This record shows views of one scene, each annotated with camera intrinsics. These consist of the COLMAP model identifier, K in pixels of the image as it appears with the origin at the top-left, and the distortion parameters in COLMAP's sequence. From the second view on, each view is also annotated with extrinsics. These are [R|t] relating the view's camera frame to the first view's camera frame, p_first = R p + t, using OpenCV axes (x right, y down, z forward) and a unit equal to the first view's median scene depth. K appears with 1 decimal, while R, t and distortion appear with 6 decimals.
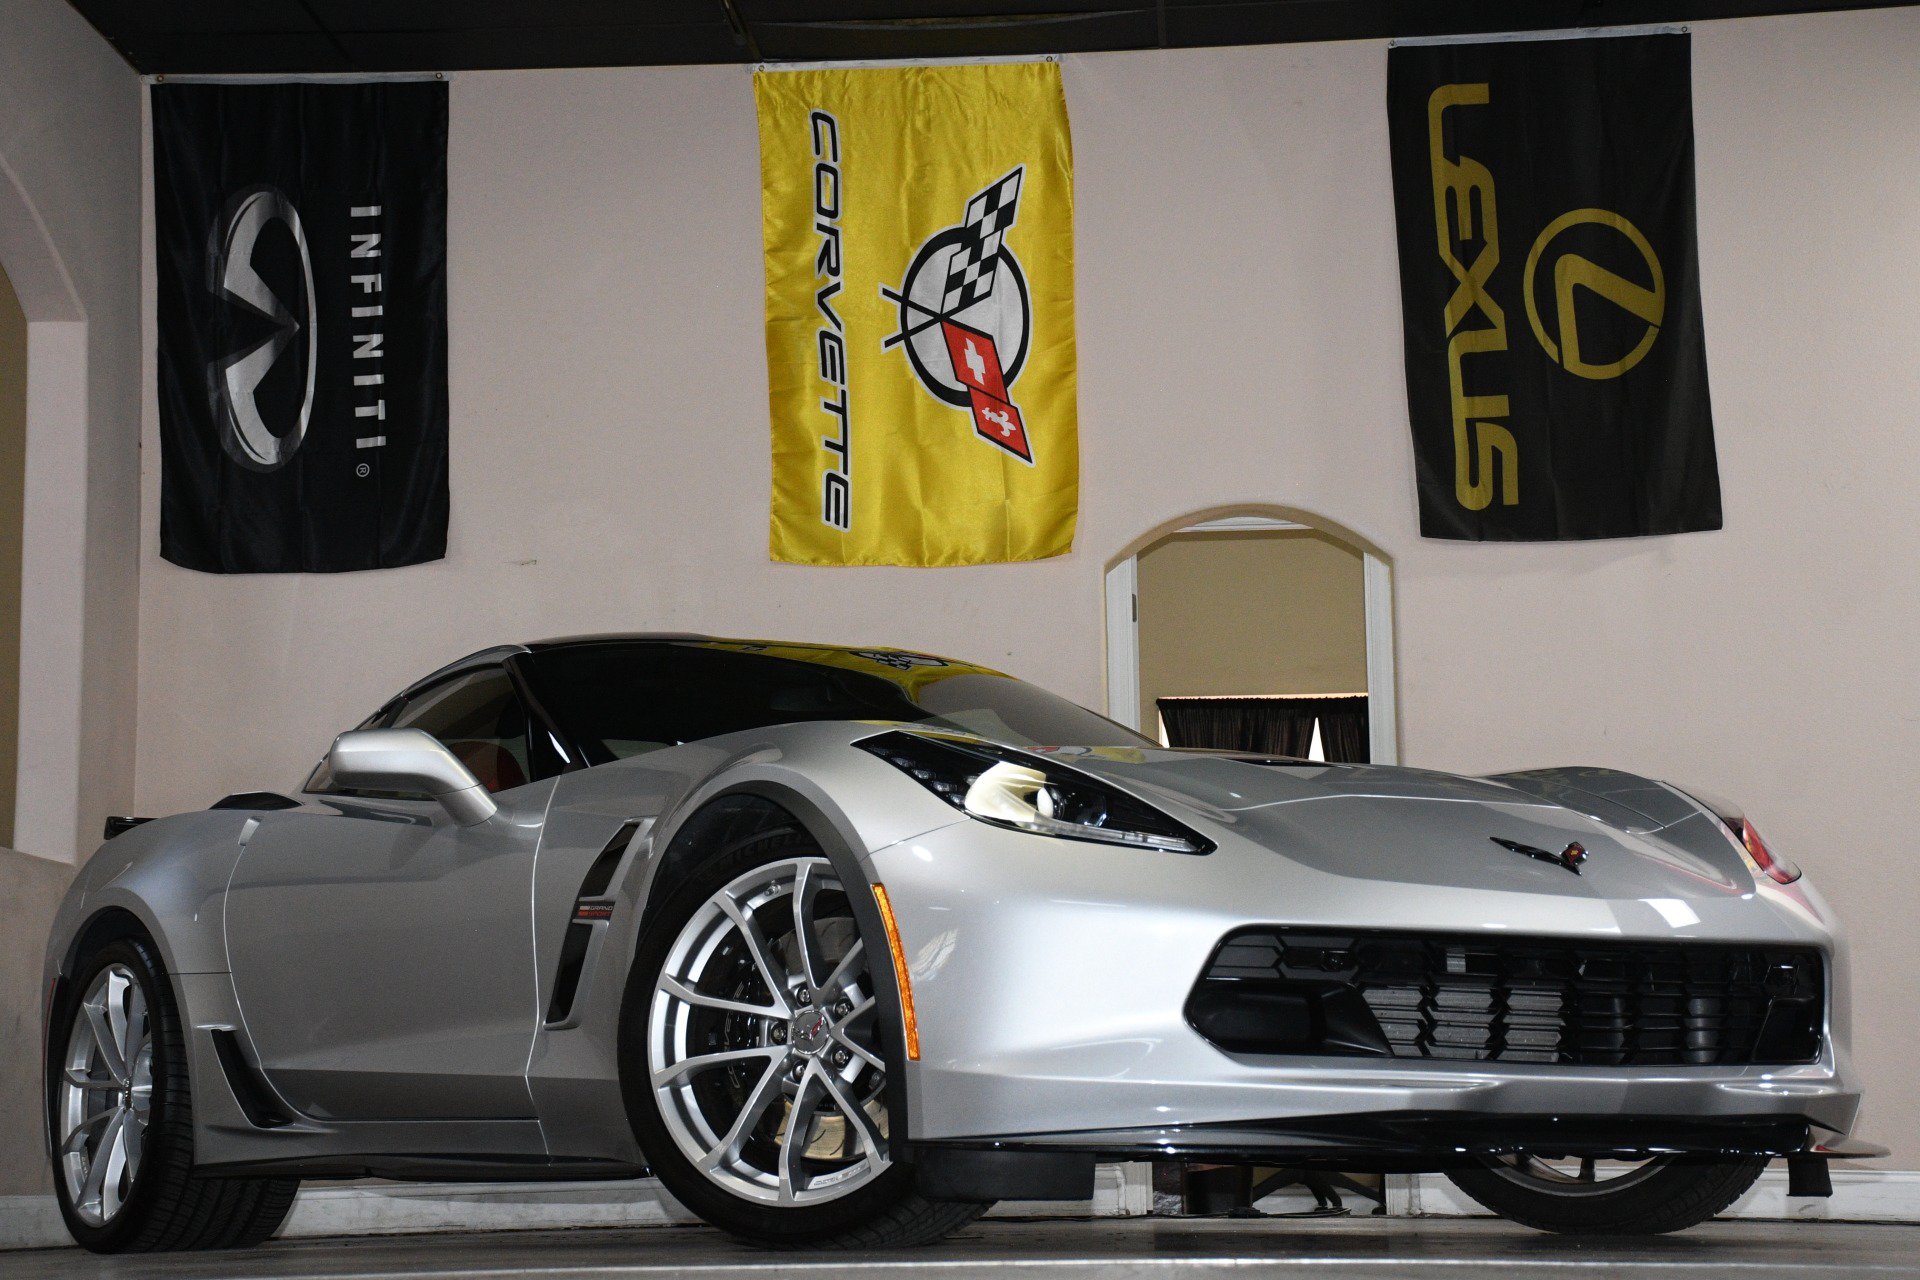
lens RADIAL K [[3671.5, 0, 960.0], [0, 3671.5, 640.0], [0, 0, 1]] dist [0.335630, 1.289271]
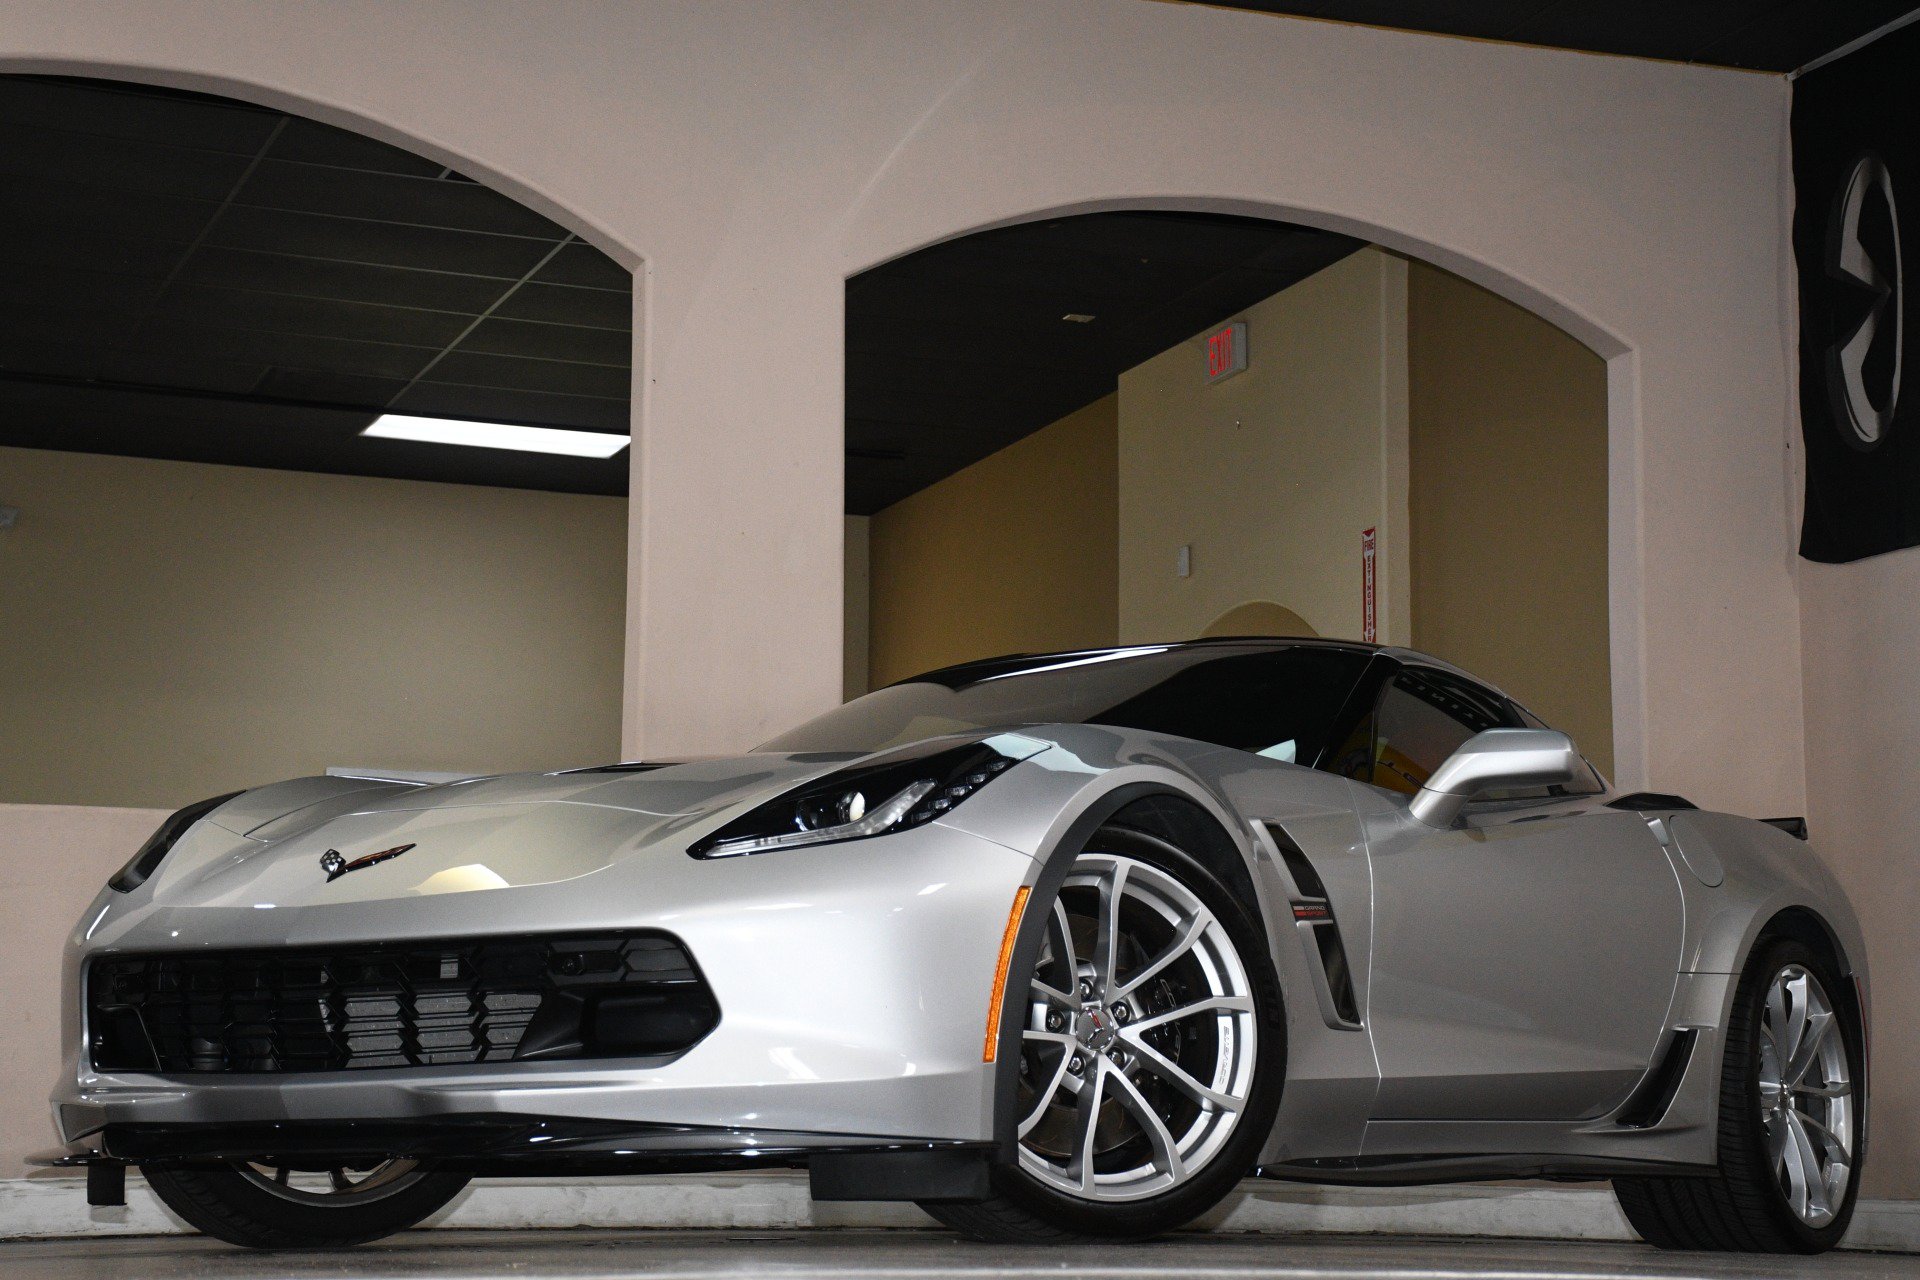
lens RADIAL K [[3537.3, 0, 960.4], [0, 3537.3, 655.4], [0, 0, 1]] dist [0.356562, 0.565256]
pose [[0.435881, -0.130418, -0.890505, 0.838810], [0.131633, 0.988043, -0.080272, 0.080348], [0.890326, -0.082231, 0.447837, 0.572788]]
